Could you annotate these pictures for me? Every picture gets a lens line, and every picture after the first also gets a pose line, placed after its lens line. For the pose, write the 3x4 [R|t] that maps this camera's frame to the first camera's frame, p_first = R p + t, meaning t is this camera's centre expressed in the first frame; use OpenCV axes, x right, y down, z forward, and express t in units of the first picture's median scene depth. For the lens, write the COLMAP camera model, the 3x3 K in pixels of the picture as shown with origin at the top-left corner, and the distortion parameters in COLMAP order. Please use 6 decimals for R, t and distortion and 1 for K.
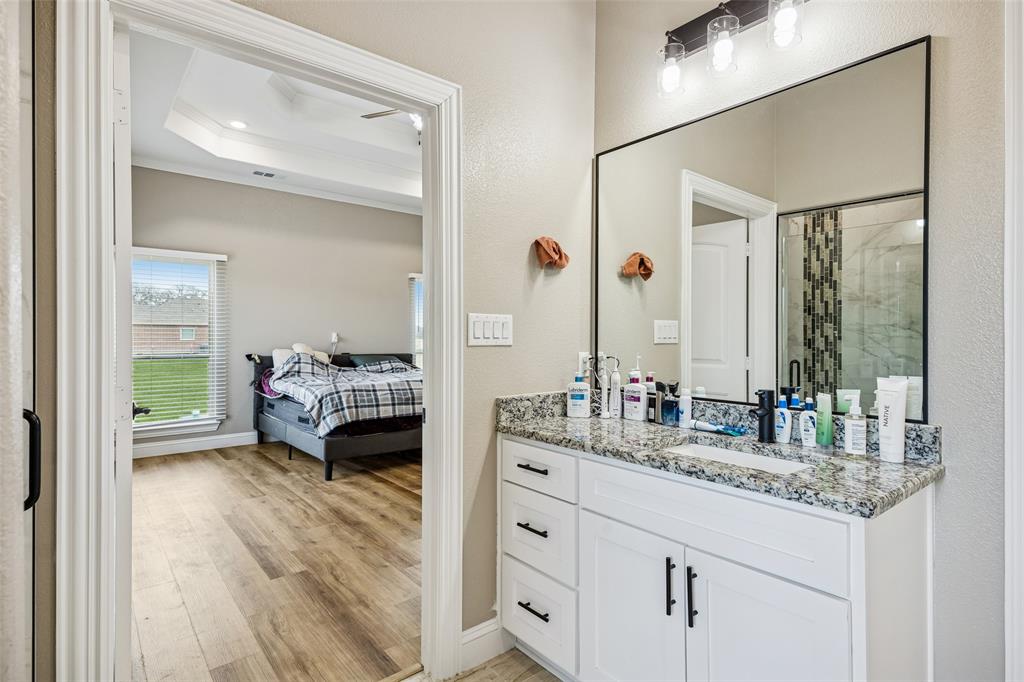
lens RADIAL K [[523.8, 0, 517.3], [0, 523.8, 339.8], [0, 0, 1]] dist [0.025170, -0.000348]
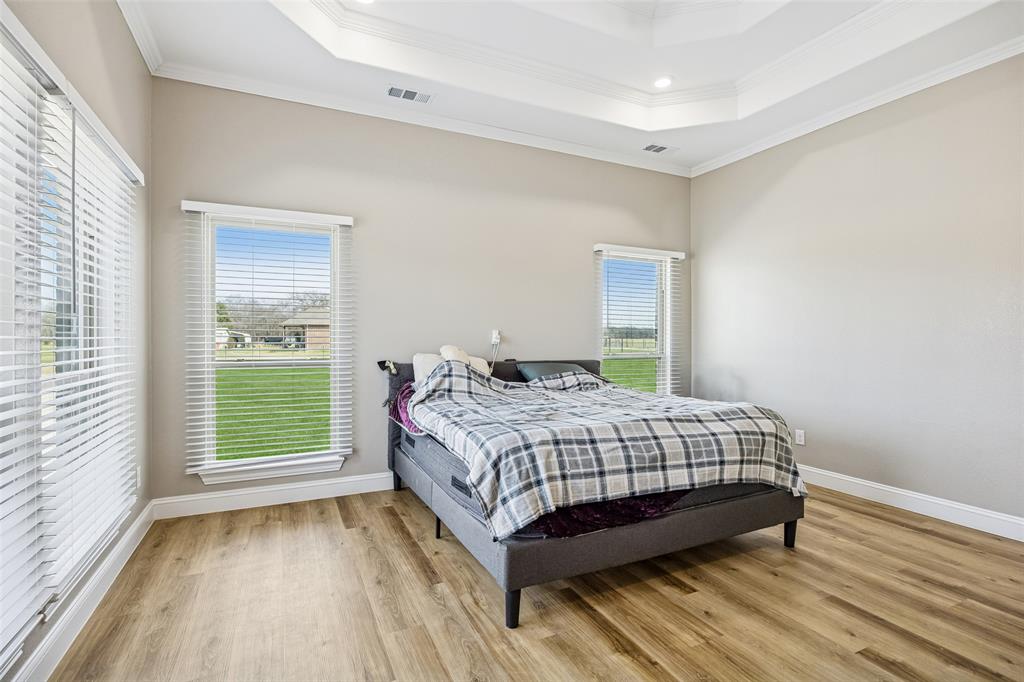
lens RADIAL K [[492.4, 0, 506.7], [0, 492.4, 338.6], [0, 0, 1]] dist [-0.004375, -0.001183]
pose [[0.967026, 0.001746, -0.254671, -0.205023], [-0.001937, 0.999998, -0.000499, -0.002198], [0.254670, 0.000976, 0.967028, 0.459096]]
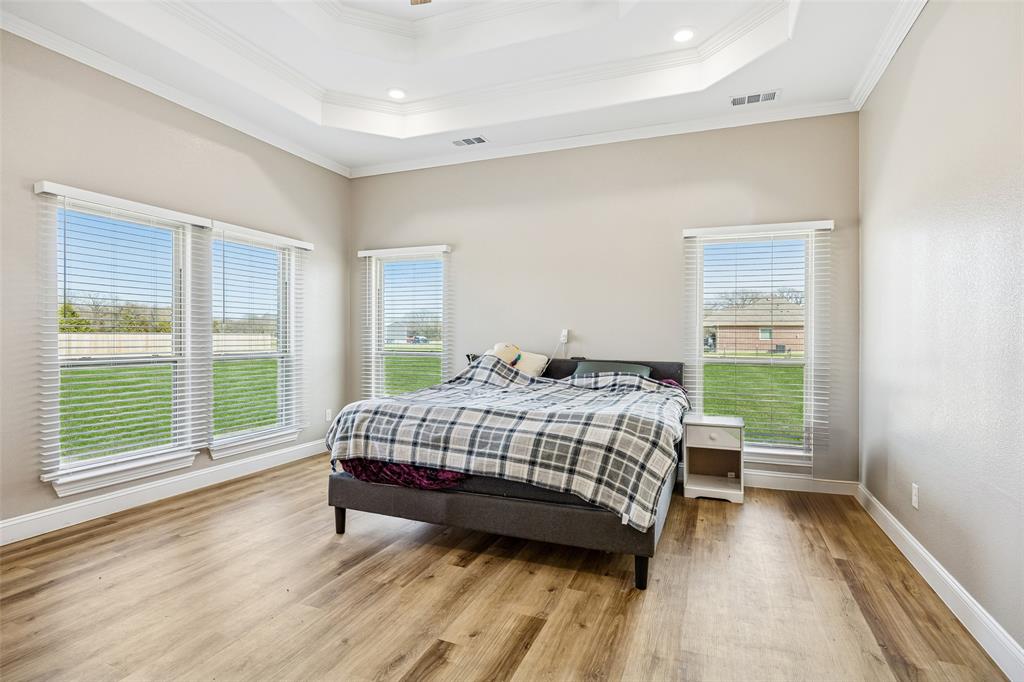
lens RADIAL K [[511.2, 0, 510.0], [0, 511.2, 340.5], [0, 0, 1]] dist [0.003390, -0.000106]
pose [[0.464187, 0.009409, -0.885687, 0.304669], [-0.009215, 0.999941, 0.005793, -0.001518], [0.885689, 0.005473, 0.464247, 0.732152]]
